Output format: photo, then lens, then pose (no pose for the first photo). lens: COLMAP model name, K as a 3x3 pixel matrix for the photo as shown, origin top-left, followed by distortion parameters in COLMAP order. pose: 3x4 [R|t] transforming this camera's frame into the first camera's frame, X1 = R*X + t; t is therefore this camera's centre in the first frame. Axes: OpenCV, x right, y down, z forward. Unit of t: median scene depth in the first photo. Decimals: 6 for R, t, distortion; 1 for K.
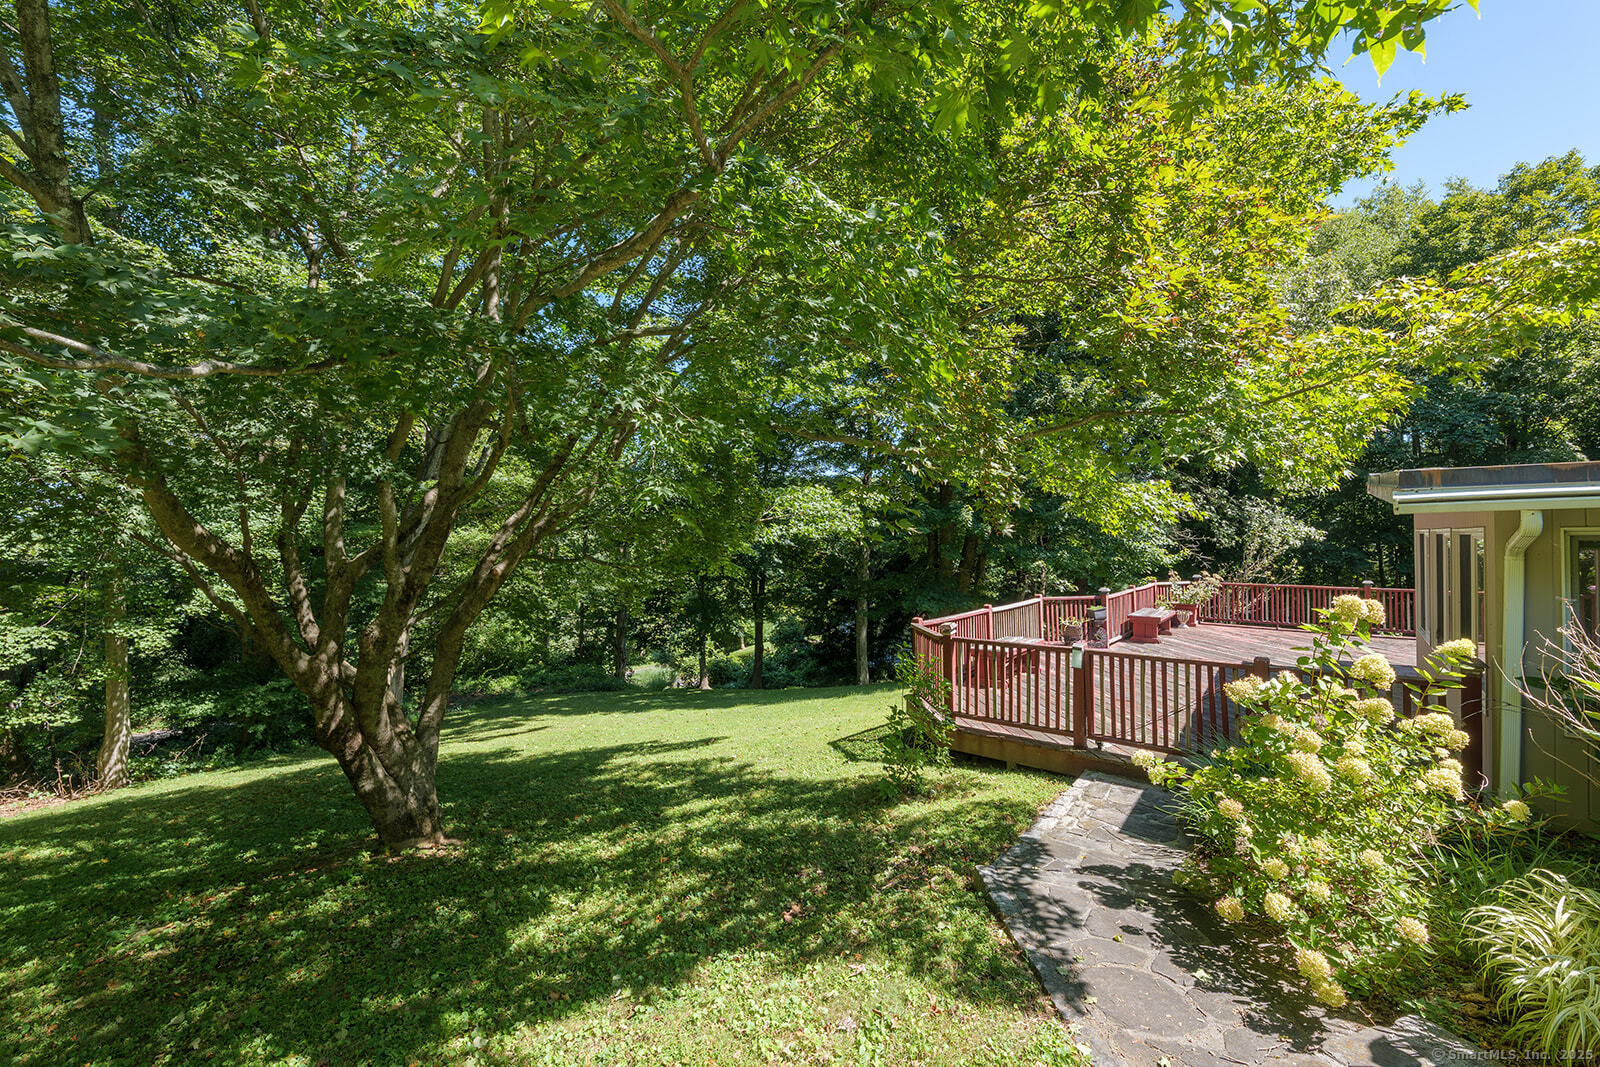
lens RADIAL K [[680.9, 0, 800.0], [0, 680.9, 533.5], [0, 0, 1]] dist [-0.011454, 0.001067]
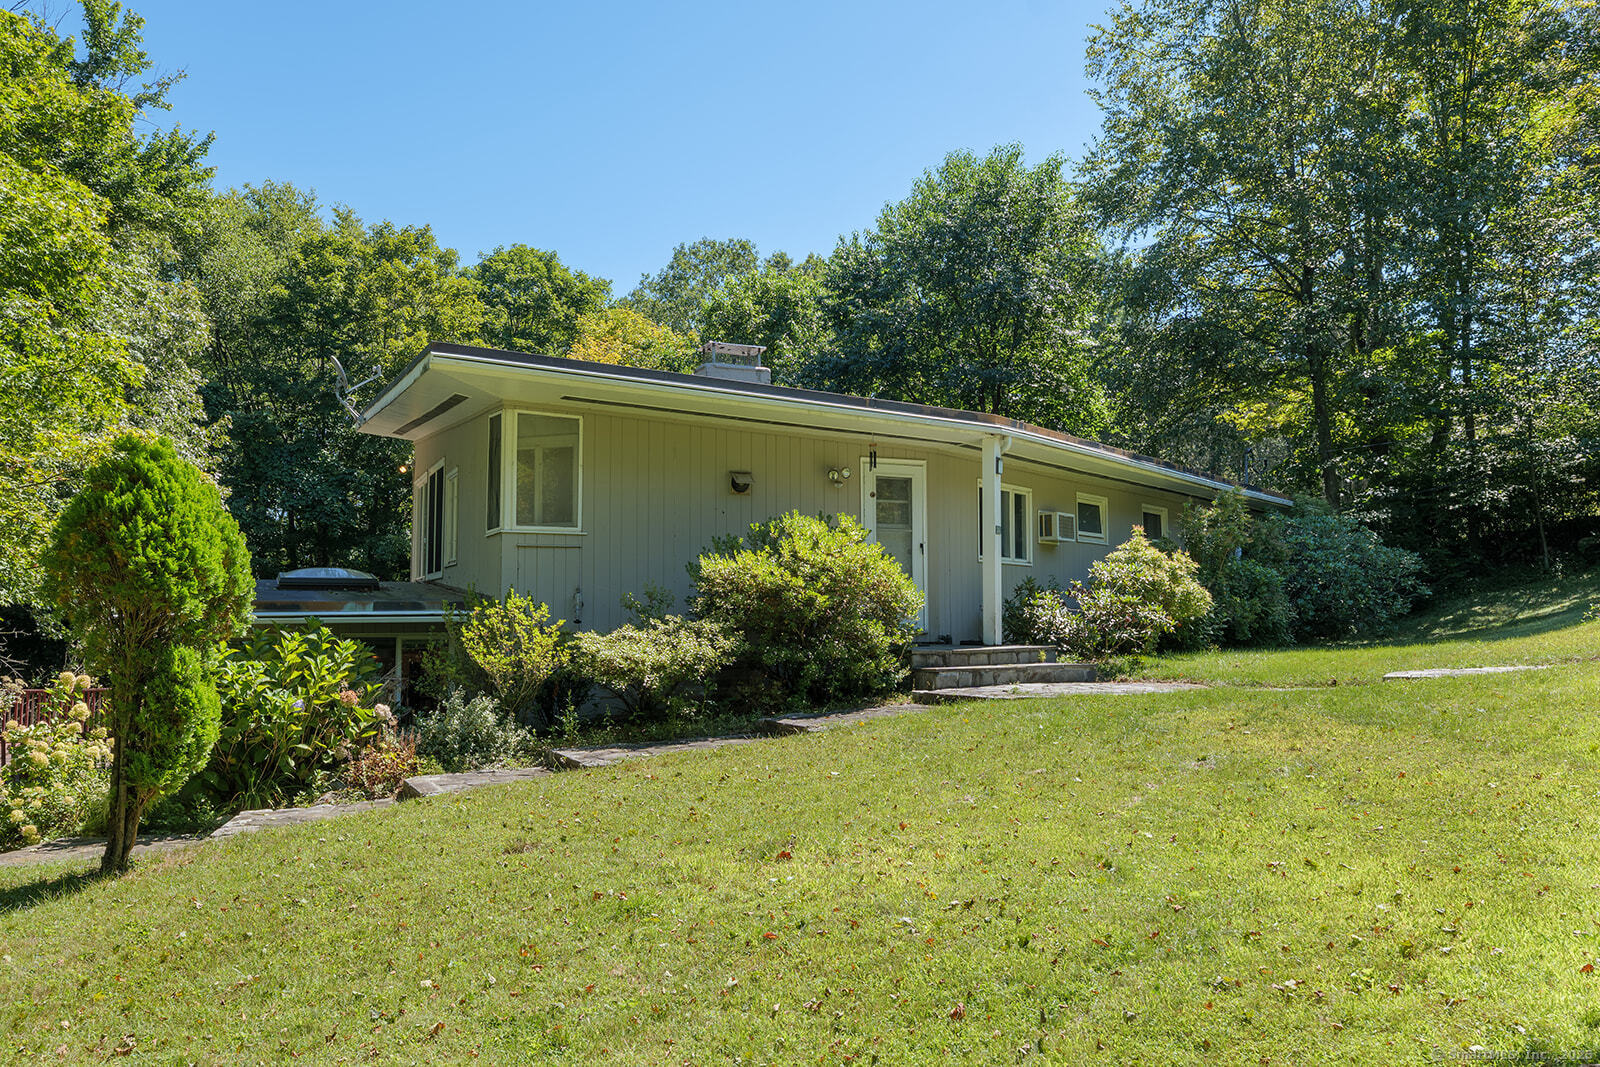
lens RADIAL K [[1295.1, 0, 800.0], [0, 1295.1, 533.5], [0, 0, 1]] dist [-0.003028, -0.011155]
pose [[0.477486, 0.059599, 0.876616, -0.179332], [0.004400, 0.997522, -0.070216, -0.004052], [-0.878628, 0.037384, 0.476041, -0.324396]]
